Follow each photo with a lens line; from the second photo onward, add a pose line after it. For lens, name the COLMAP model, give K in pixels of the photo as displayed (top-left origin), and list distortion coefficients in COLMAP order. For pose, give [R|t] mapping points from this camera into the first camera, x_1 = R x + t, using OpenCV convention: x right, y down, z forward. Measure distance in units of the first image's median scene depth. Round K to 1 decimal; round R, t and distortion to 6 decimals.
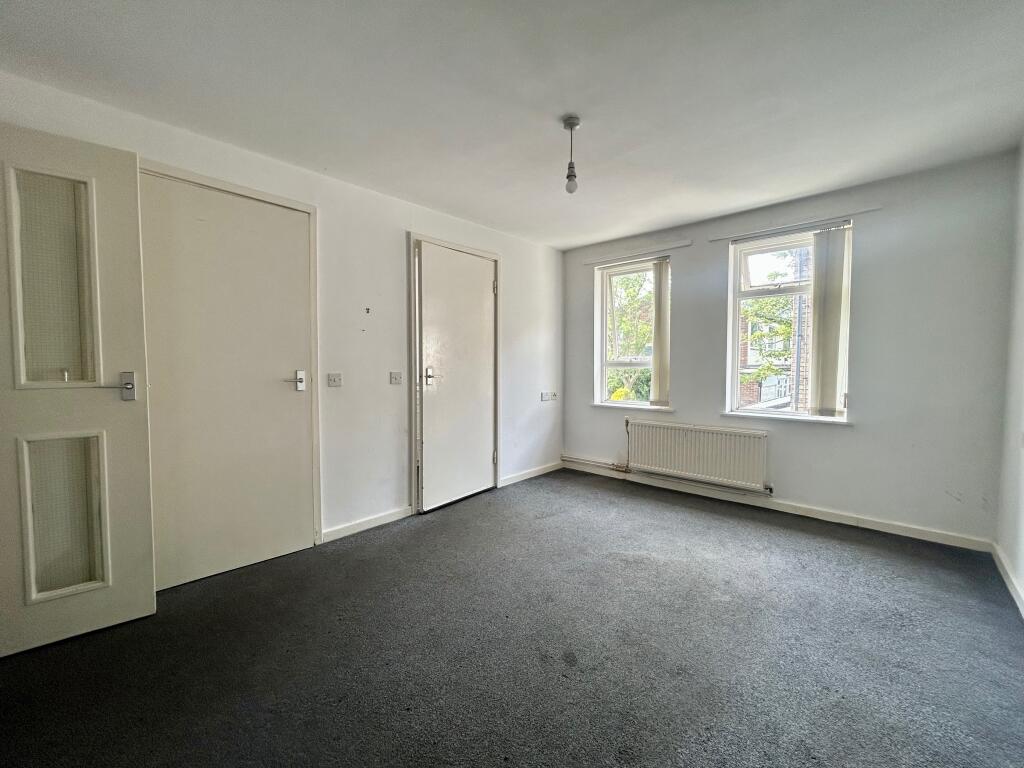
lens RADIAL K [[411.3, 0, 509.4], [0, 411.3, 380.9], [0, 0, 1]] dist [-0.000669, -0.000397]
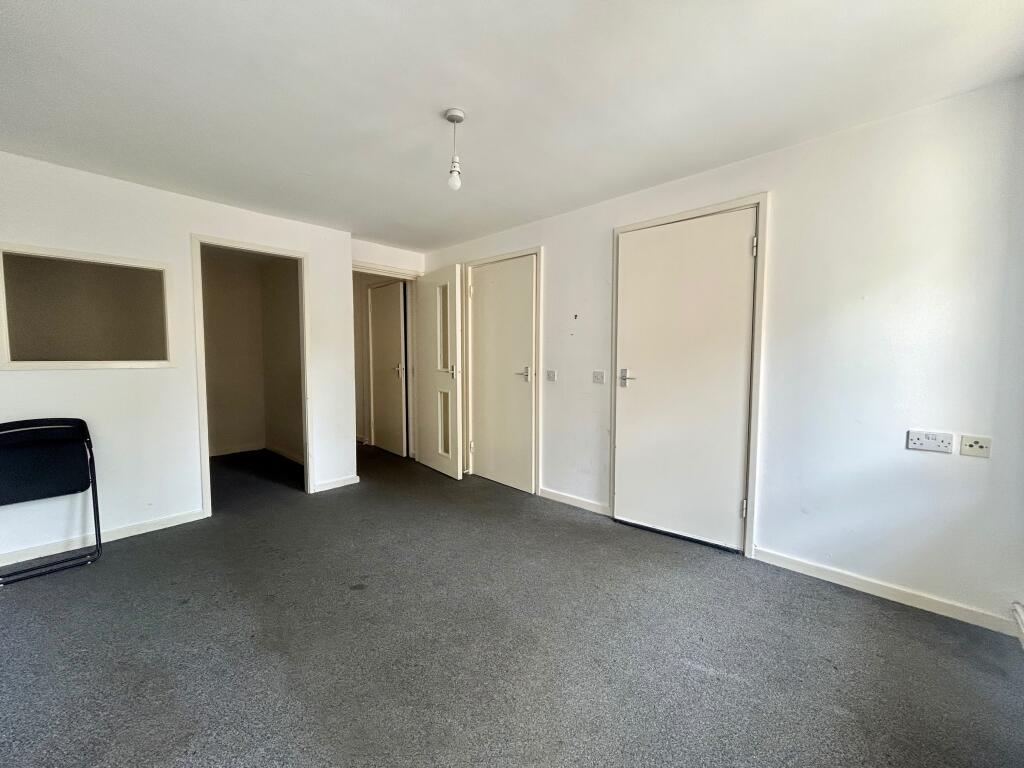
lens RADIAL K [[411.3, 0, 516.4], [0, 411.3, 384.2], [0, 0, 1]] dist [-0.000669, -0.000397]
pose [[0.005626, 0.063132, -0.997989, 0.735081], [-0.047515, 0.996895, 0.062795, -0.043598], [0.998855, 0.047066, 0.008608, 0.755471]]
